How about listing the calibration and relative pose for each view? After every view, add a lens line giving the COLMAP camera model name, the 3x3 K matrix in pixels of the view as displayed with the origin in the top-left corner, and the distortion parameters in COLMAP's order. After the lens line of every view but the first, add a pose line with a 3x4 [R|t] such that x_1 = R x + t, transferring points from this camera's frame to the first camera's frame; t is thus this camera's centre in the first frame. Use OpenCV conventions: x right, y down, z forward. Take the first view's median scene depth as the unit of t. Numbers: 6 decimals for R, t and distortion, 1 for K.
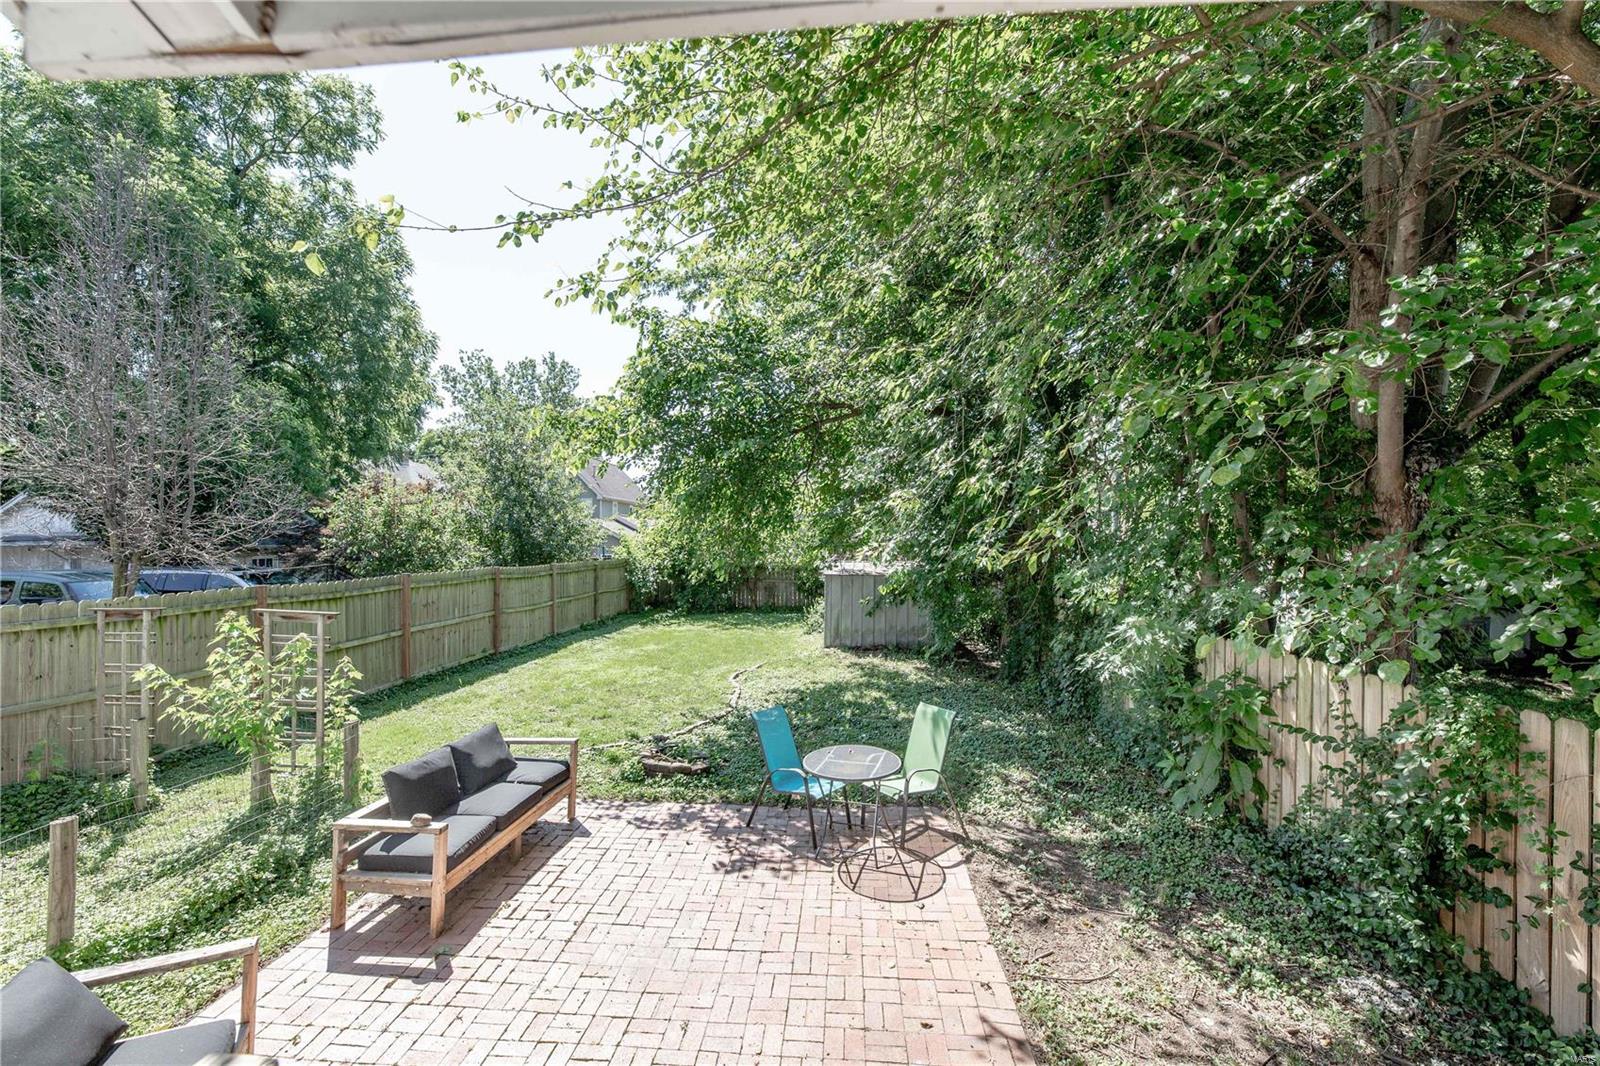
lens RADIAL K [[669.9, 0, 831.2], [0, 669.9, 533.5], [0, 0, 1]] dist [0.000397, -0.000599]
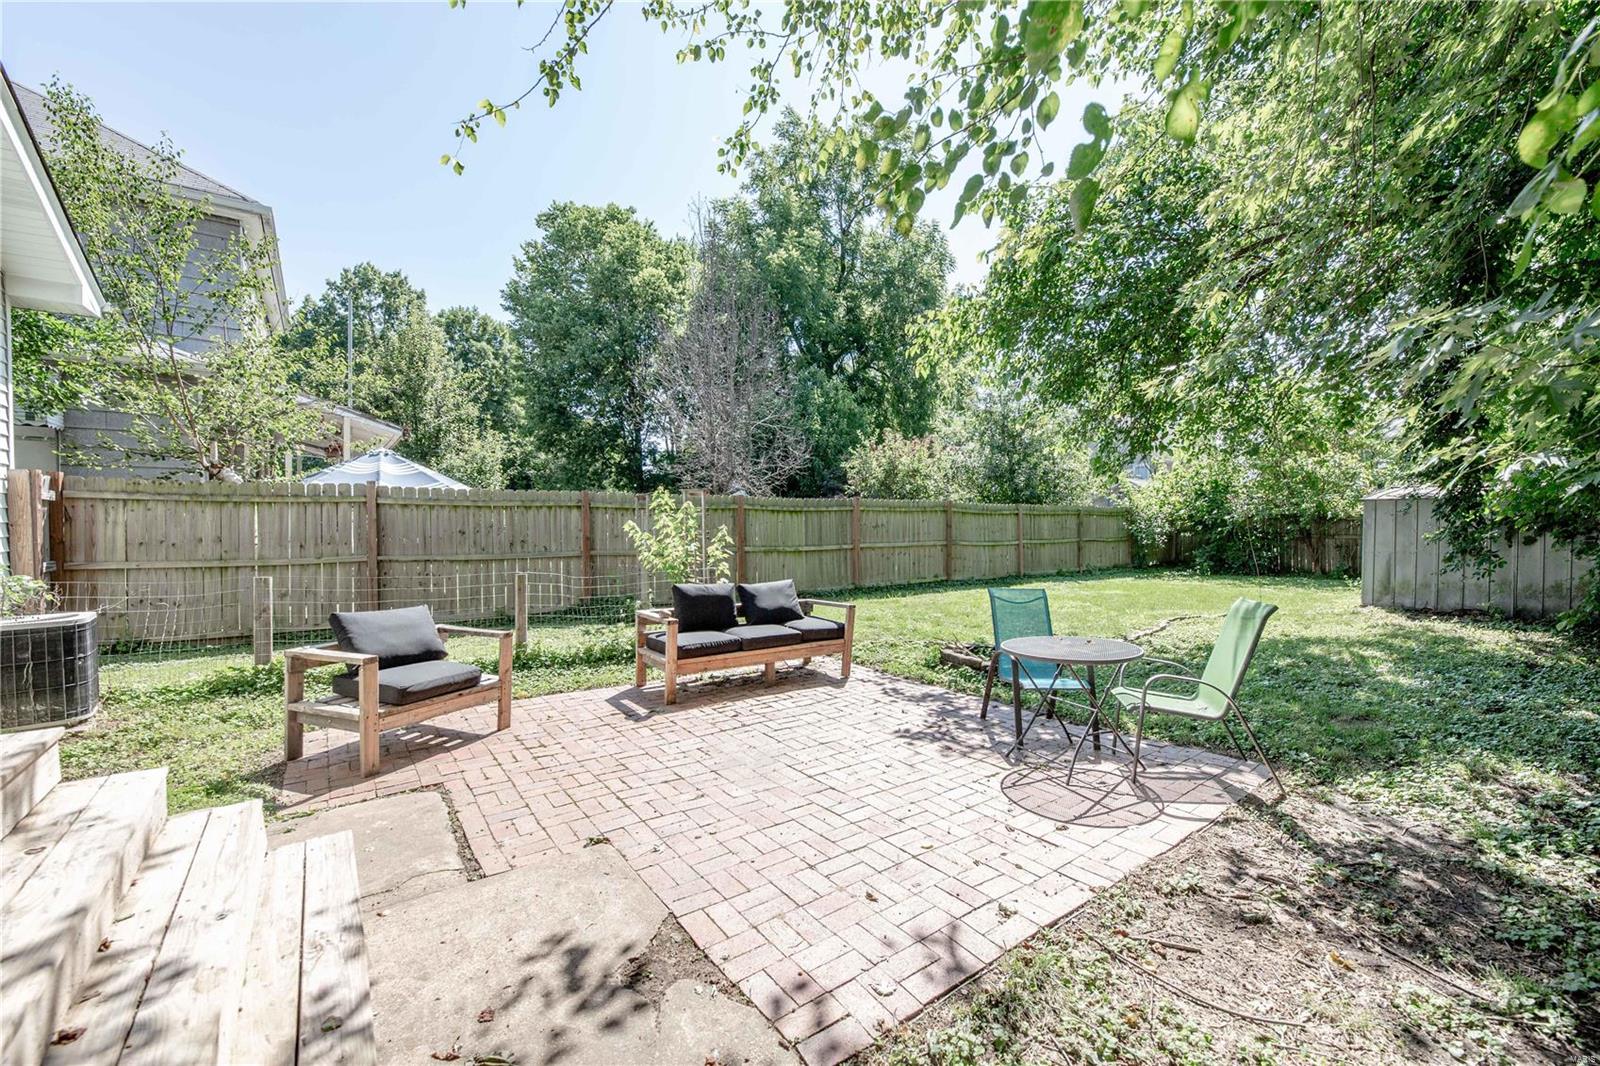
lens RADIAL K [[669.9, 0, 793.4], [0, 669.9, 541.5], [0, 0, 1]] dist [0.000397, -0.000599]
pose [[0.619507, 0.004378, -0.784979, 0.404290], [0.016998, 0.999675, 0.018991, 0.192650], [0.784807, -0.025108, 0.619231, 0.286205]]
